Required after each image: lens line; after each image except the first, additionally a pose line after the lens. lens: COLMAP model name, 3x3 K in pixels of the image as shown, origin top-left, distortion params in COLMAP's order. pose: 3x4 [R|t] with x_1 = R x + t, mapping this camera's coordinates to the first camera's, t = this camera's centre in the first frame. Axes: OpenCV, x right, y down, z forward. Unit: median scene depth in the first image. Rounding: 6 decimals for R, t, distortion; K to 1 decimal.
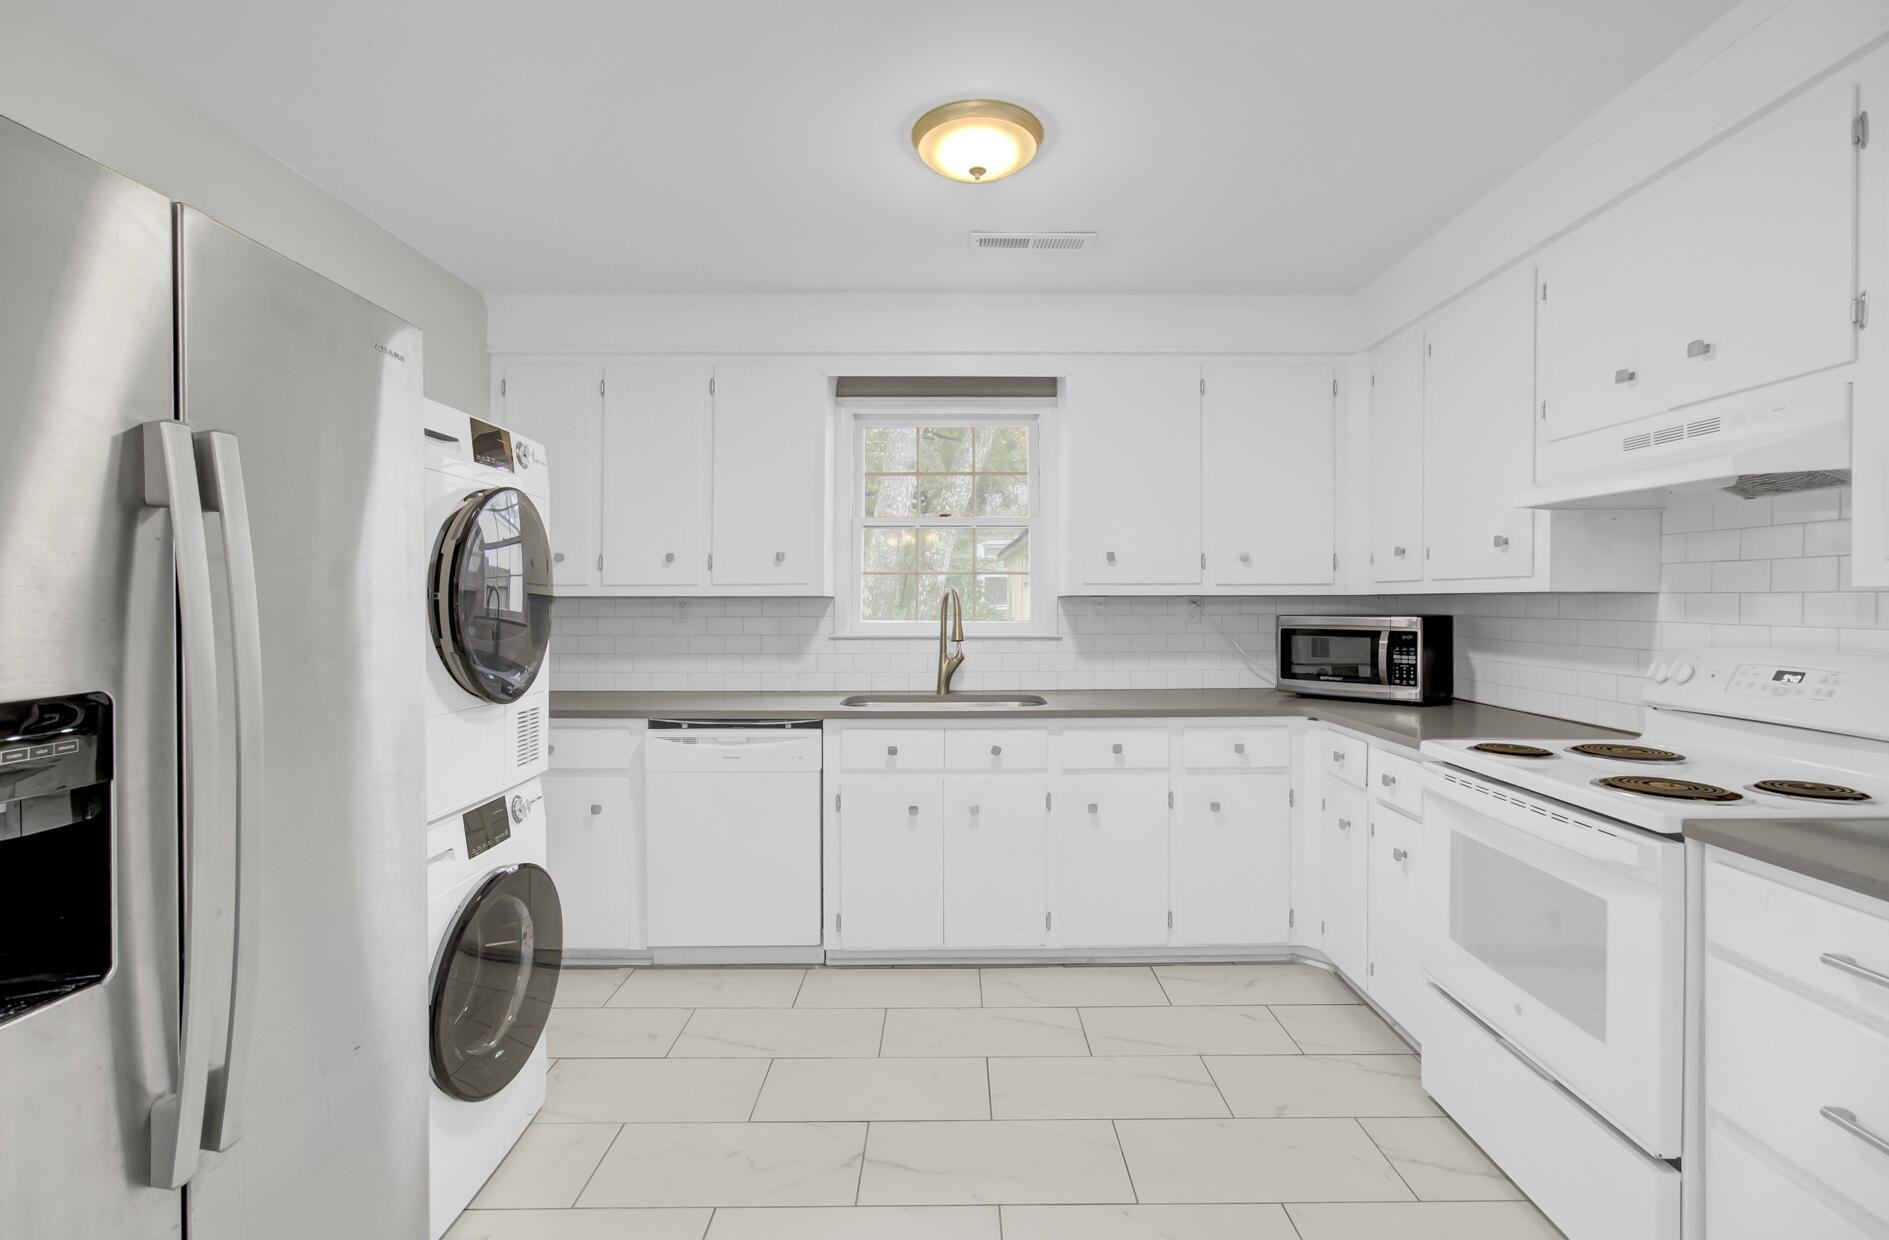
lens RADIAL K [[870.6, 0, 953.7], [0, 870.6, 592.9], [0, 0, 1]] dist [-0.009917, 0.000787]
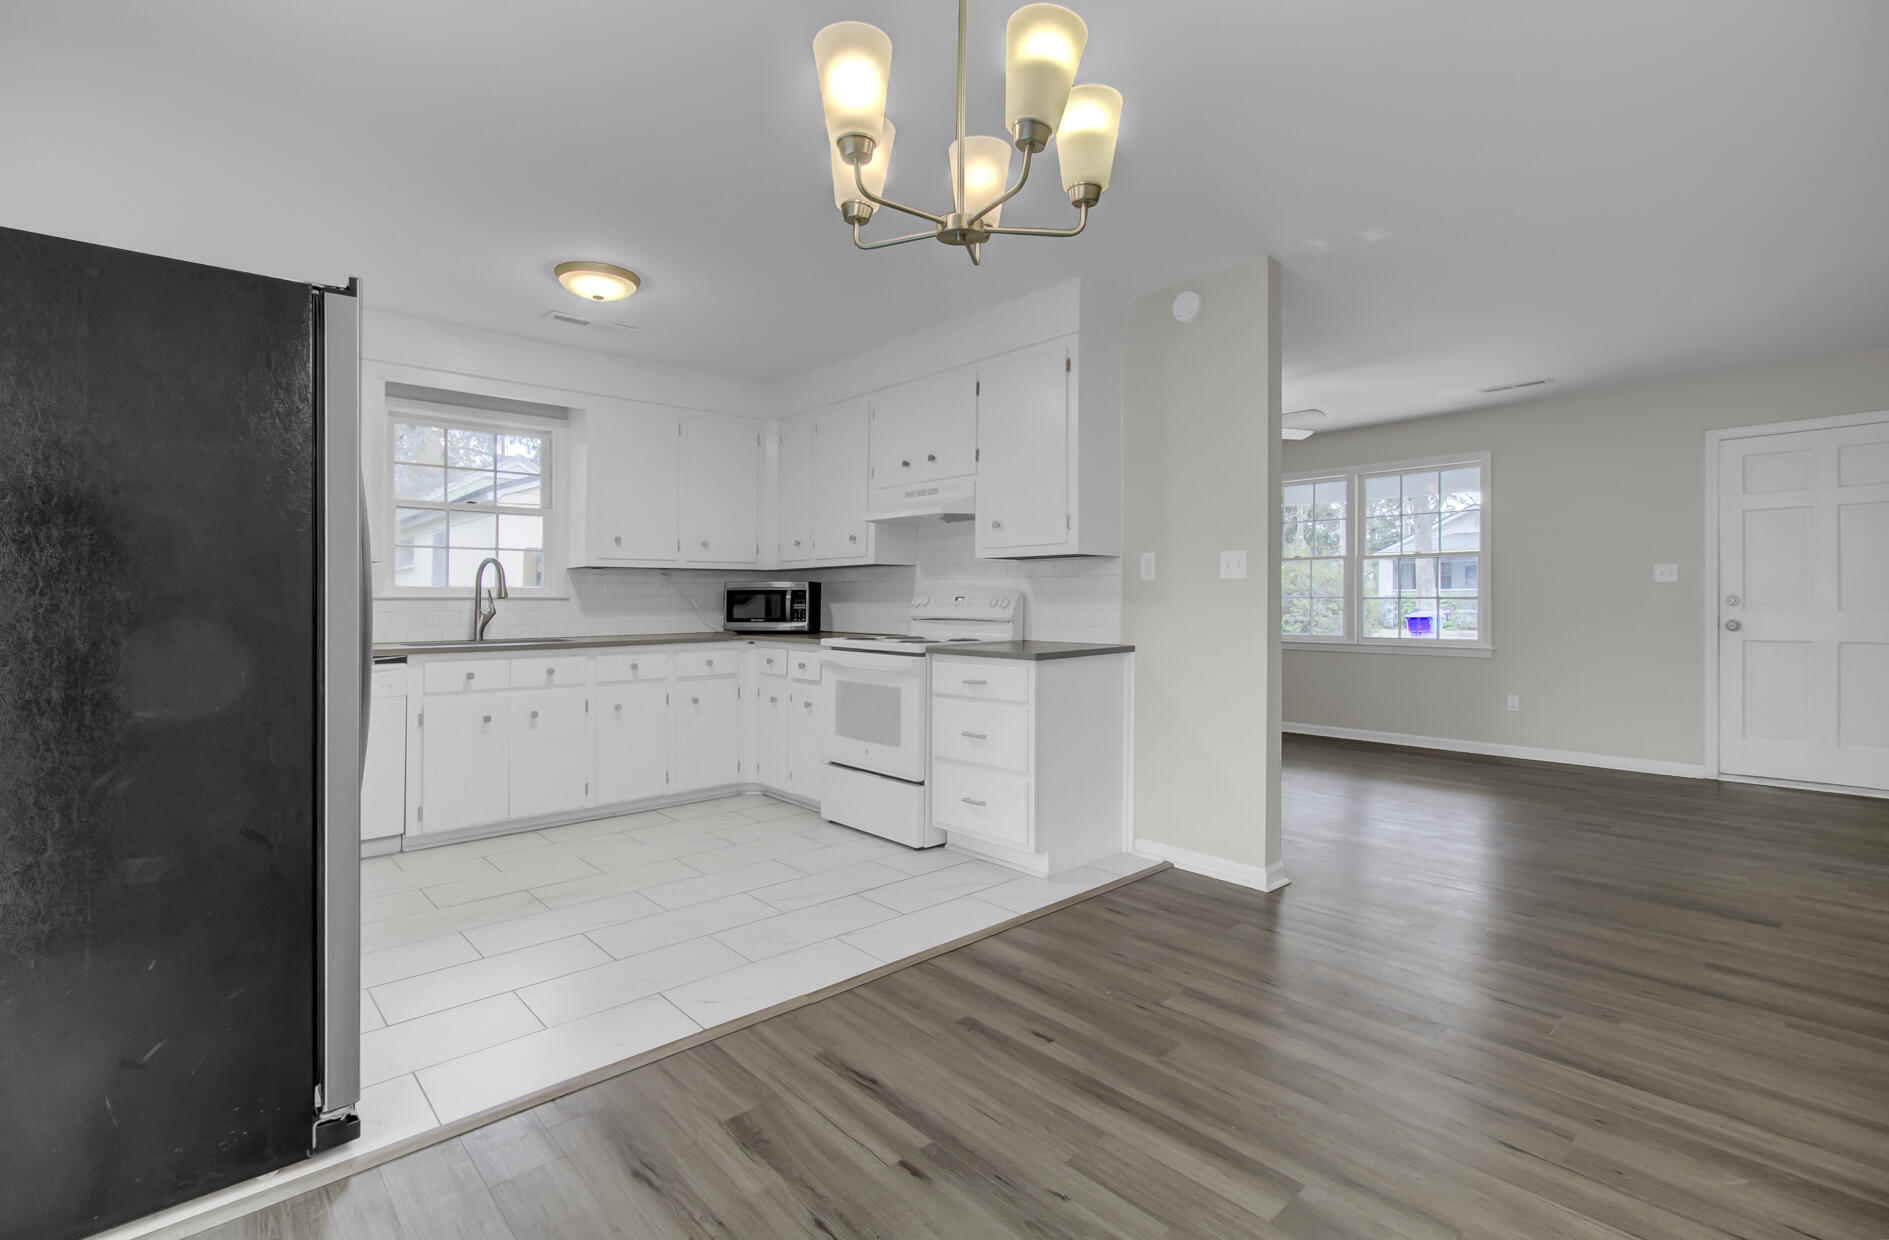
lens RADIAL K [[867.8, 0, 947.7], [0, 867.8, 600.1], [0, 0, 1]] dist [-0.008975, -0.000202]
pose [[0.746776, -0.000002, 0.665076, -0.401557], [-0.003700, 0.999985, 0.004158, 0.056261], [-0.665066, -0.005566, 0.746764, -0.473166]]
